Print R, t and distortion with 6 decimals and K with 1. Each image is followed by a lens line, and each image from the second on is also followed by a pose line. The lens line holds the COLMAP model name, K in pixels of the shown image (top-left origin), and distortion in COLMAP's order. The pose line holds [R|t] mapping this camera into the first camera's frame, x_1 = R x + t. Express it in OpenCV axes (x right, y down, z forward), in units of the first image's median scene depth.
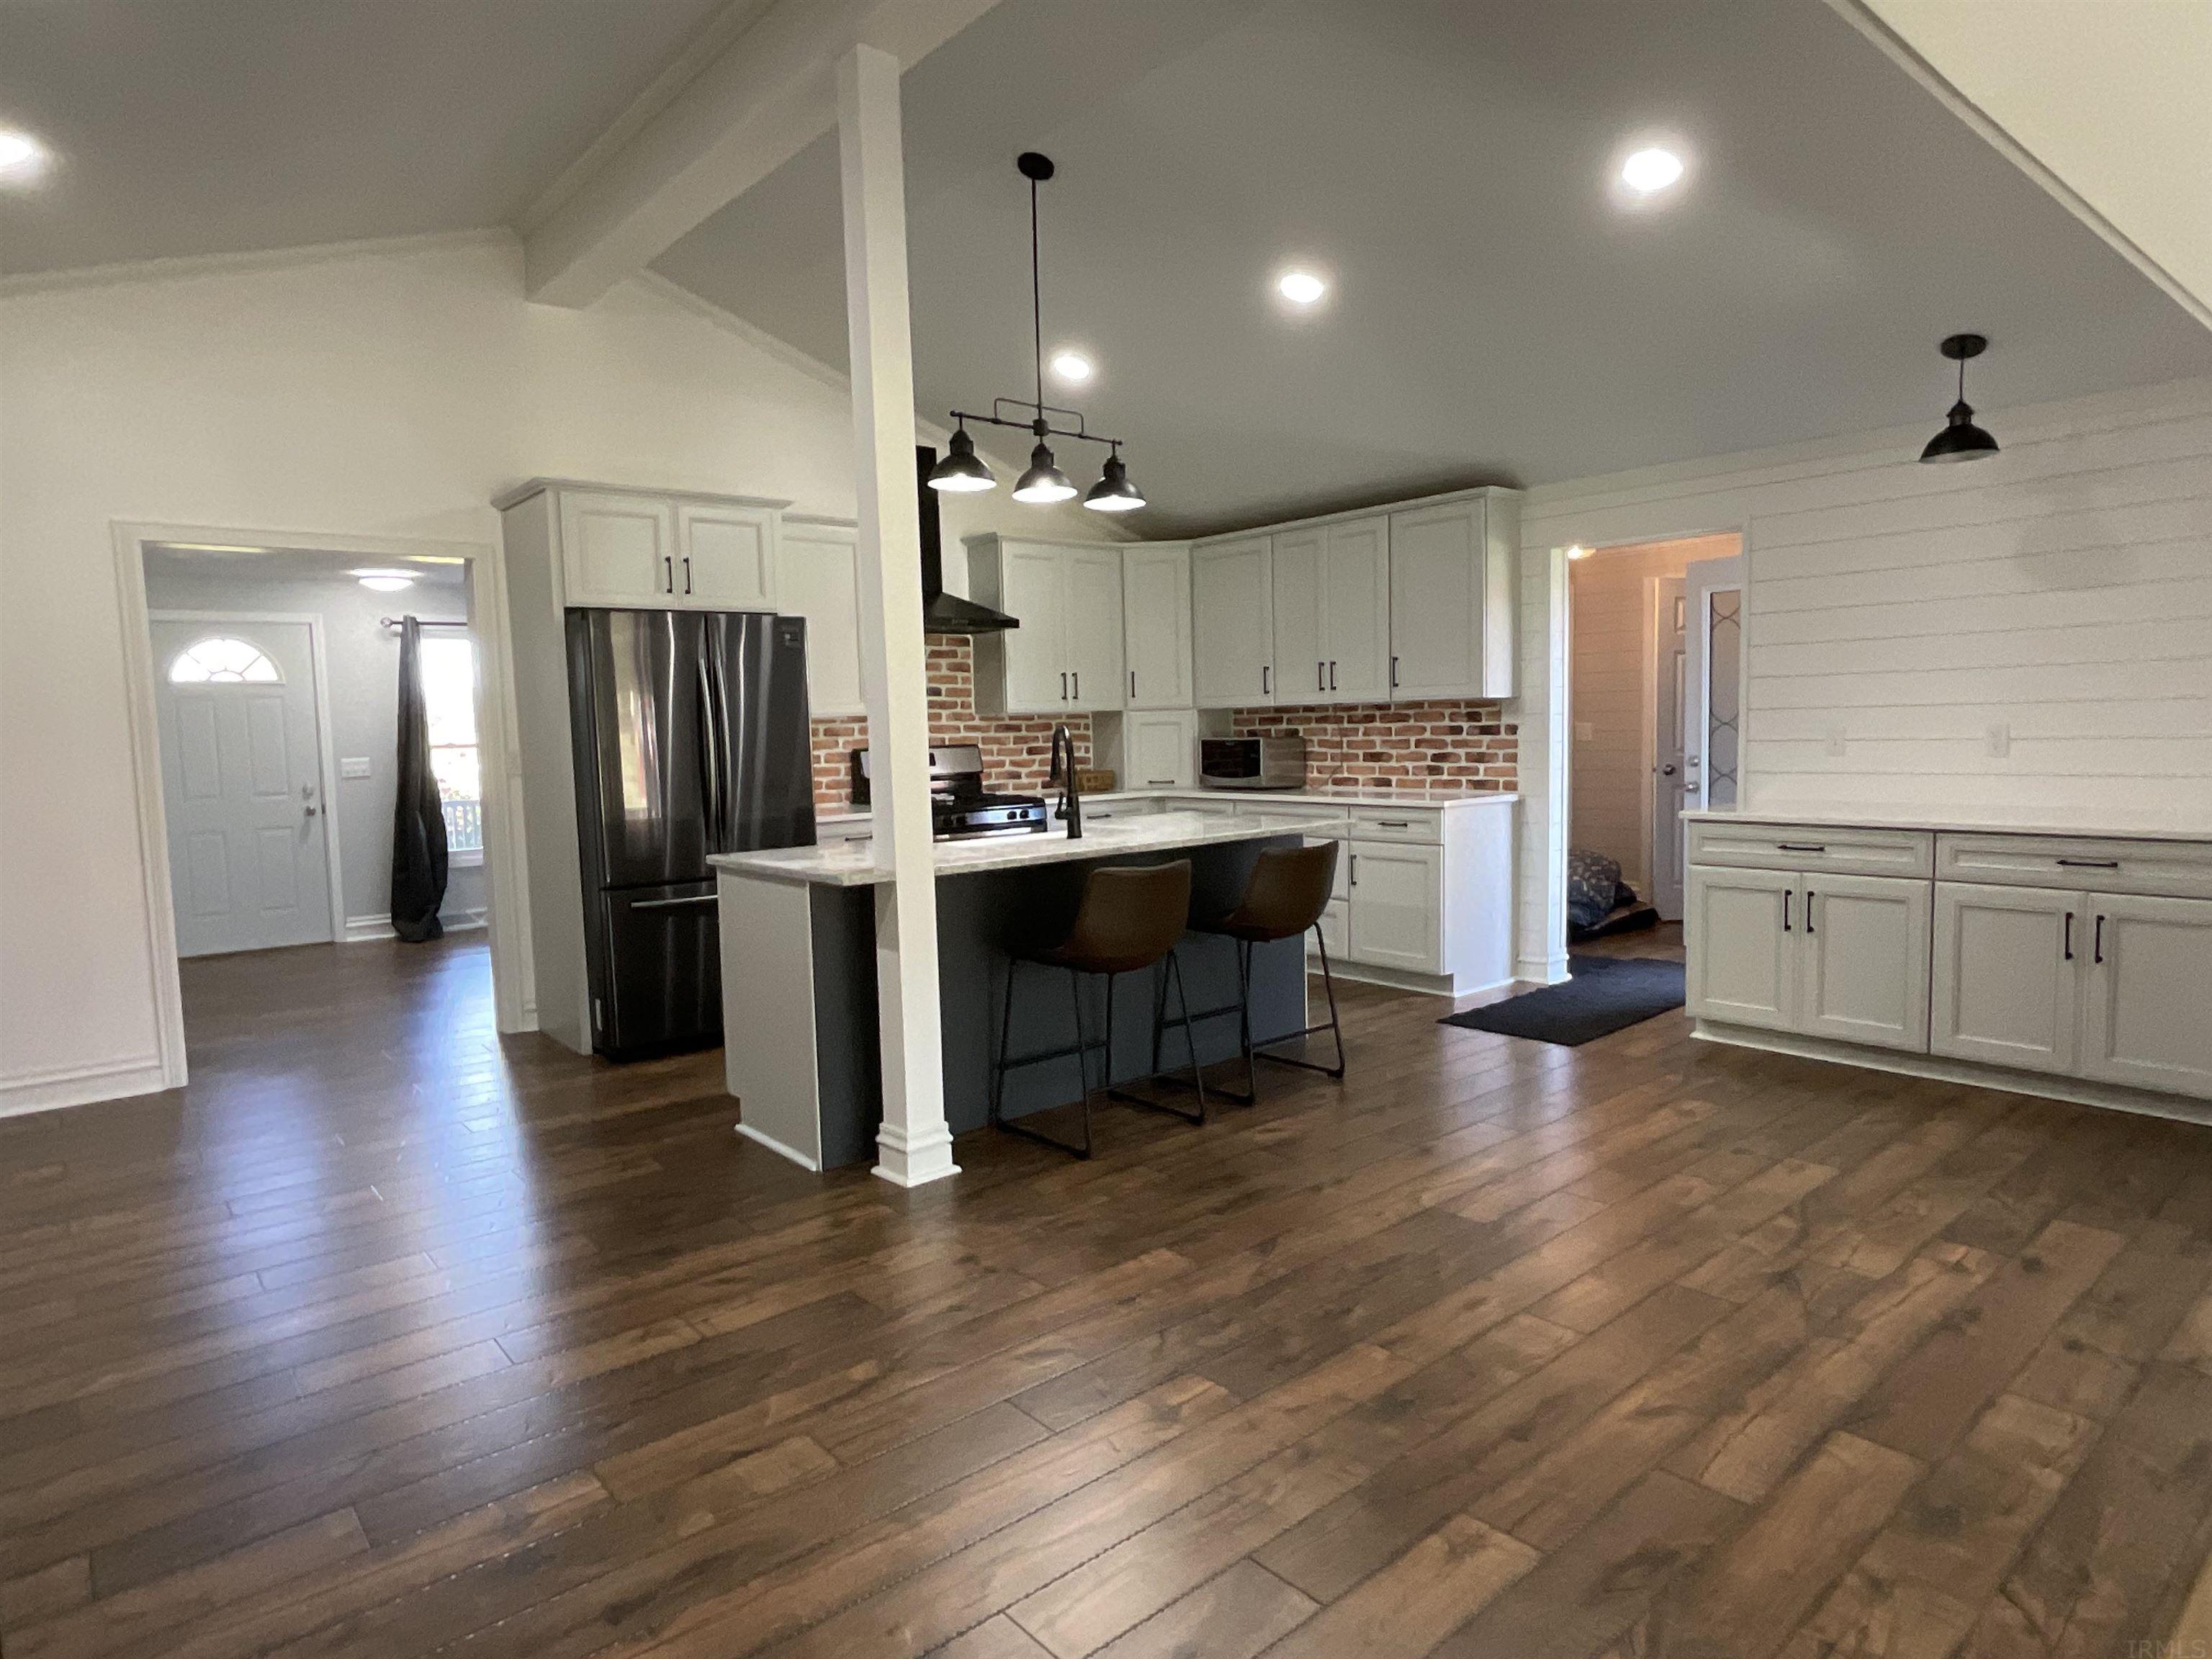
lens RADIAL K [[1284.1, 0, 1106.0], [0, 1284.1, 829.5], [0, 0, 1]] dist [0.002133, -0.000348]
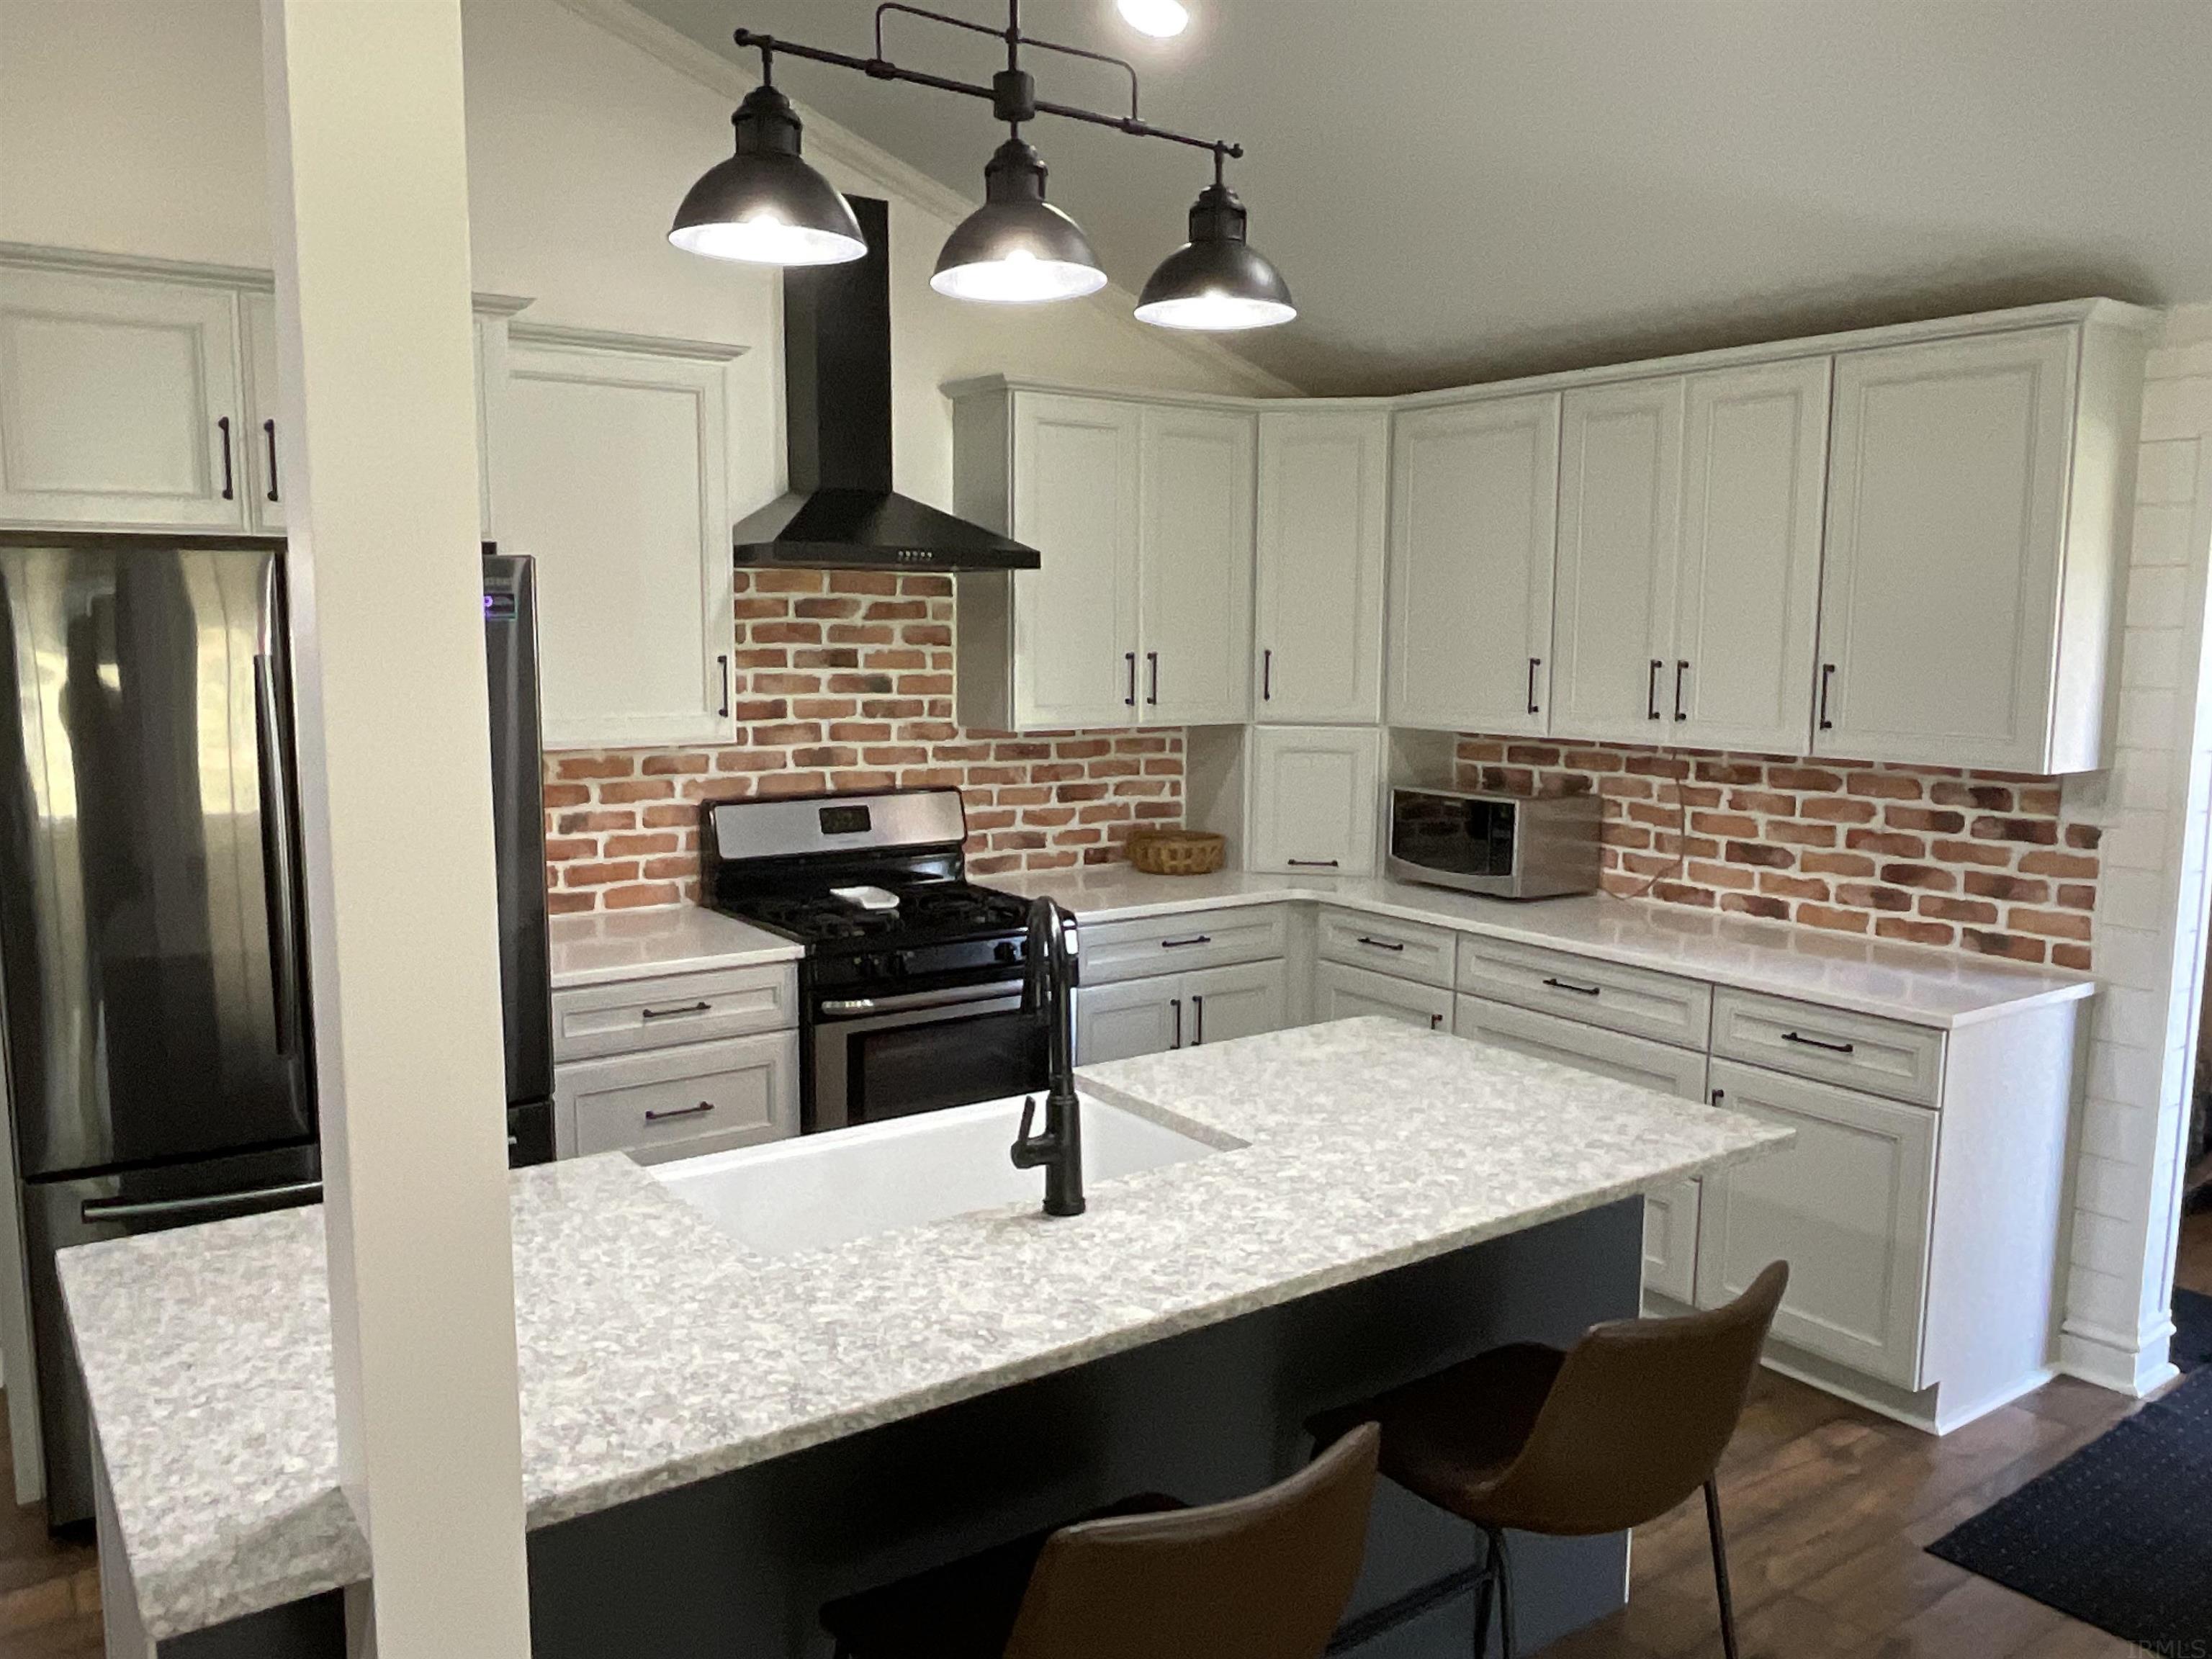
lens RADIAL K [[1679.0, 0, 1106.0], [0, 1679.0, 829.5], [0, 0, 1]] dist [0.015157, -0.060149]
pose [[0.995792, 0.044340, -0.080197, 0.015228], [-0.040888, 0.998186, 0.044191, -0.087109], [0.082011, -0.040726, 0.995799, 0.354764]]
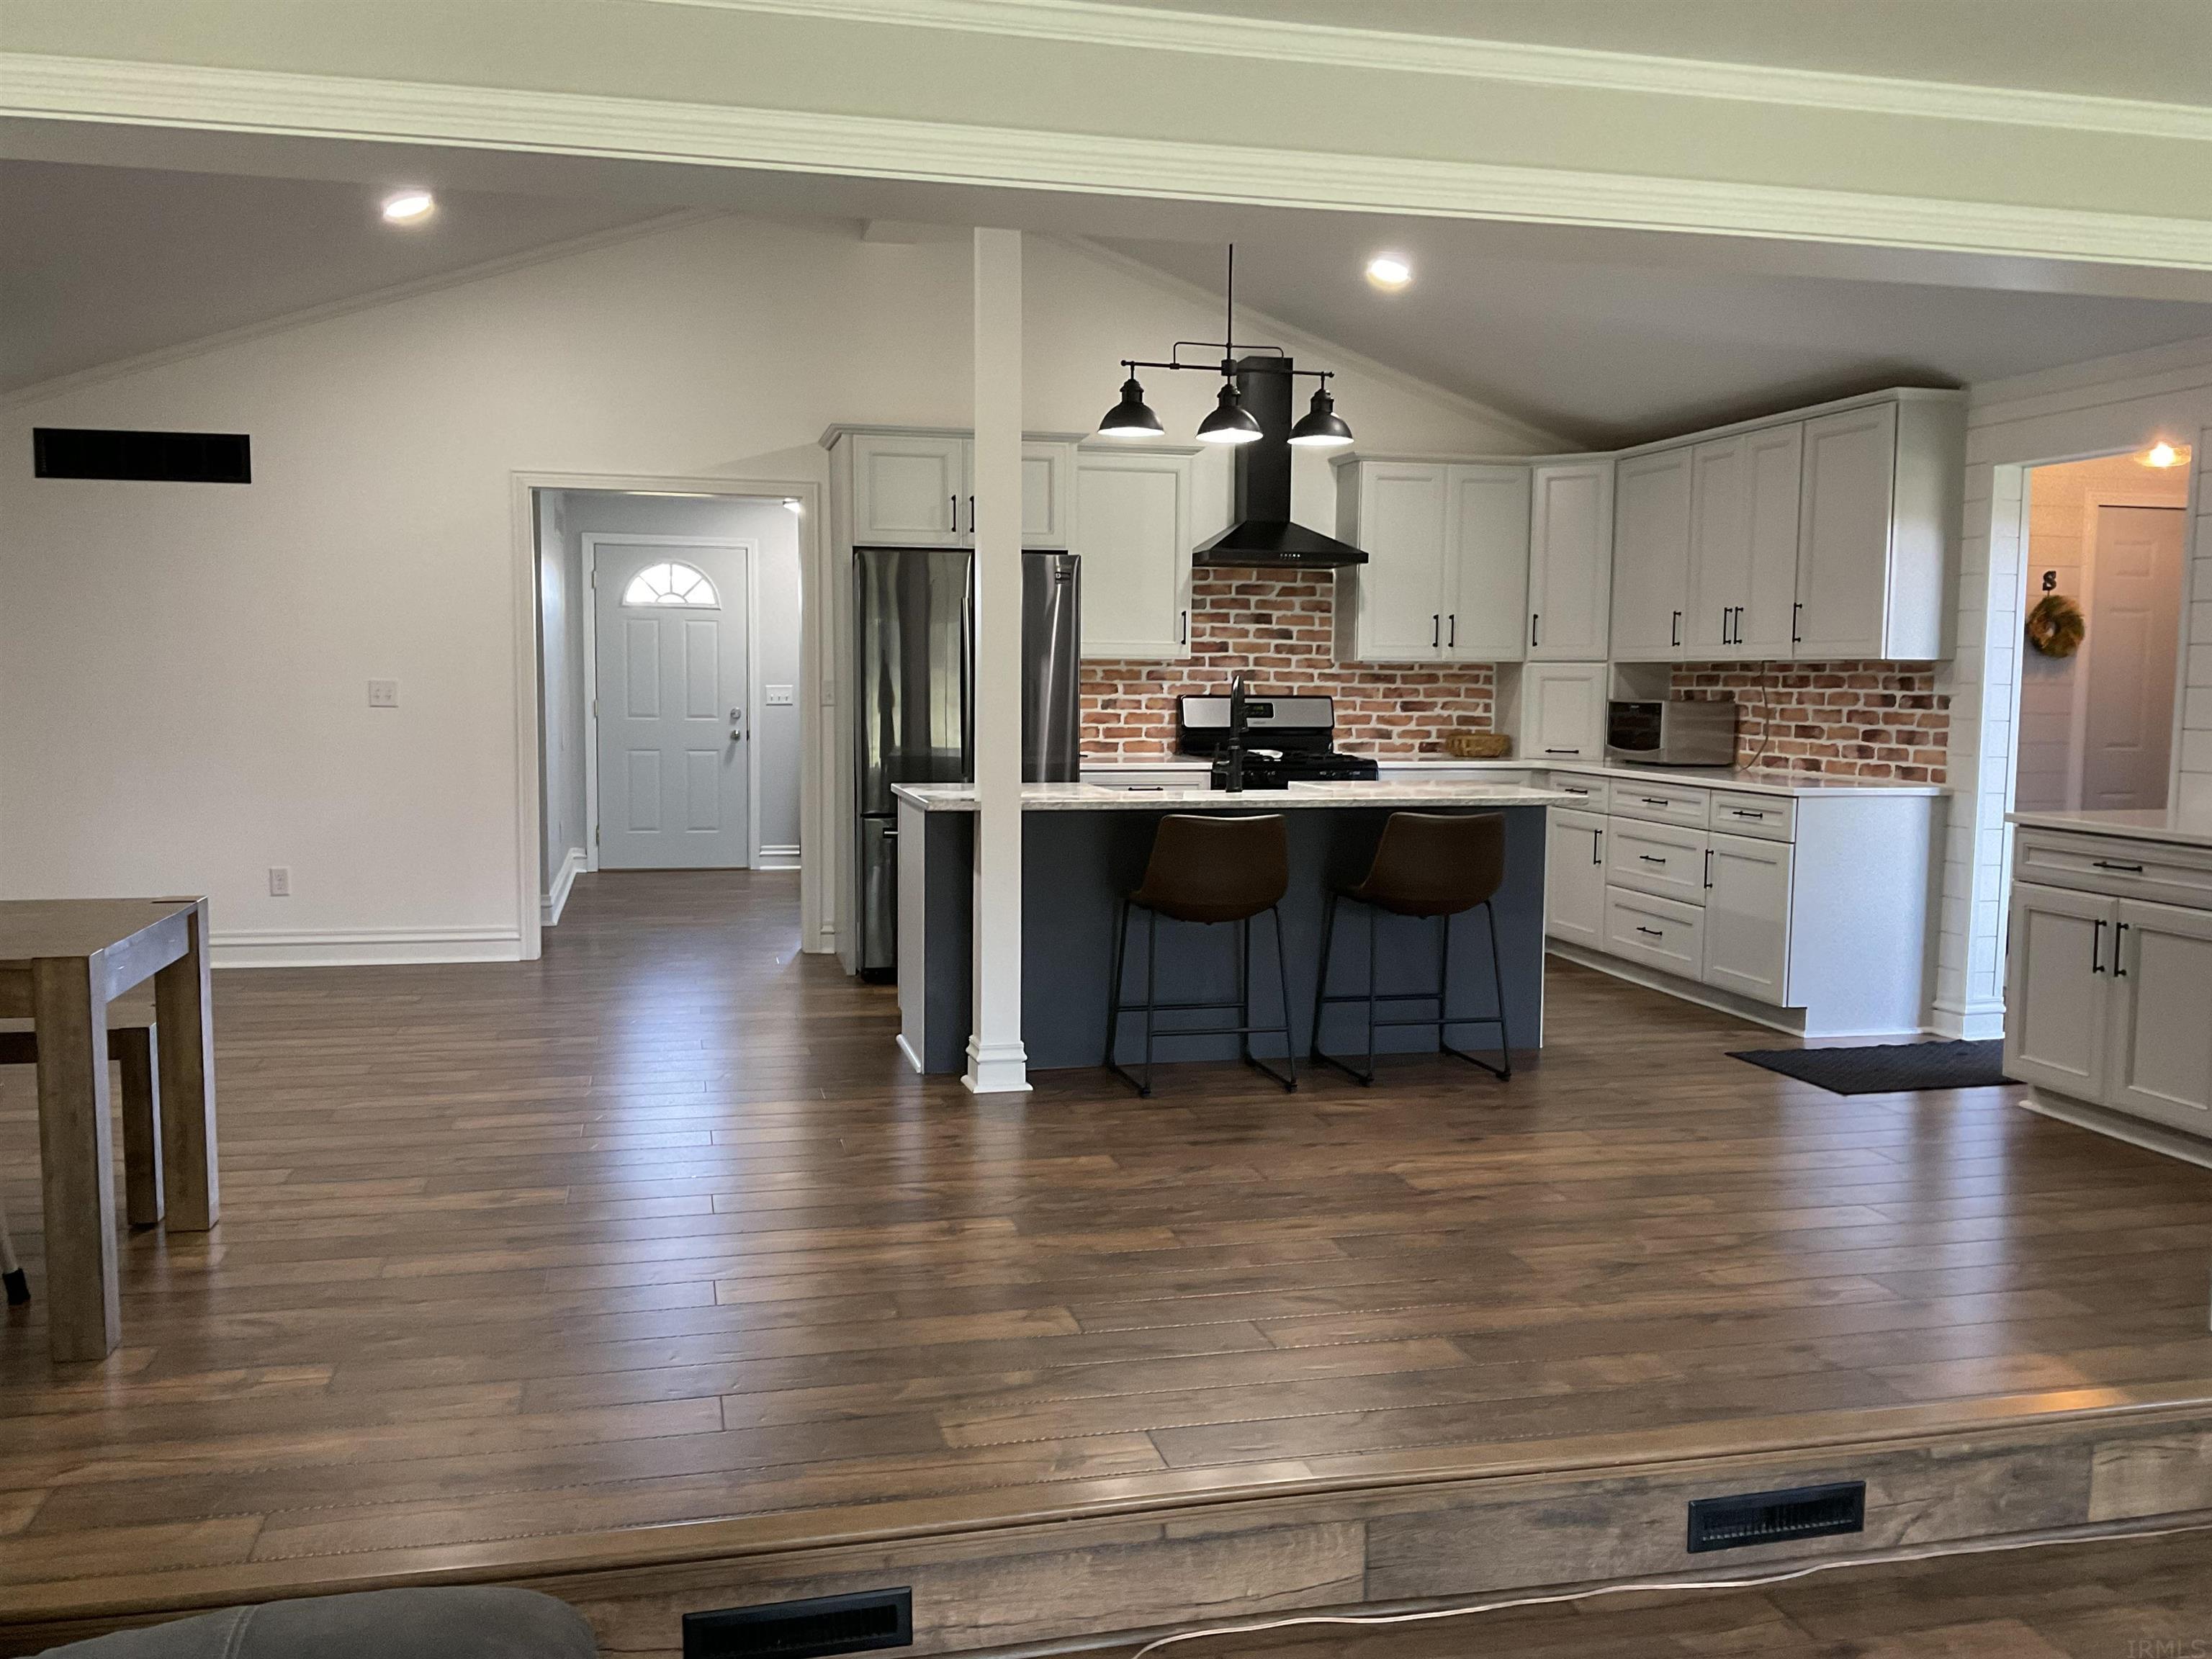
lens RADIAL K [[1840.6, 0, 1106.0], [0, 1840.6, 829.5], [0, 0, 1]] dist [0.177341, -0.404293]
pose [[0.892651, 0.074062, -0.444623, 0.350910], [-0.071215, 0.997193, 0.023130, 0.006449], [0.445088, 0.011016, 0.895419, -0.200350]]
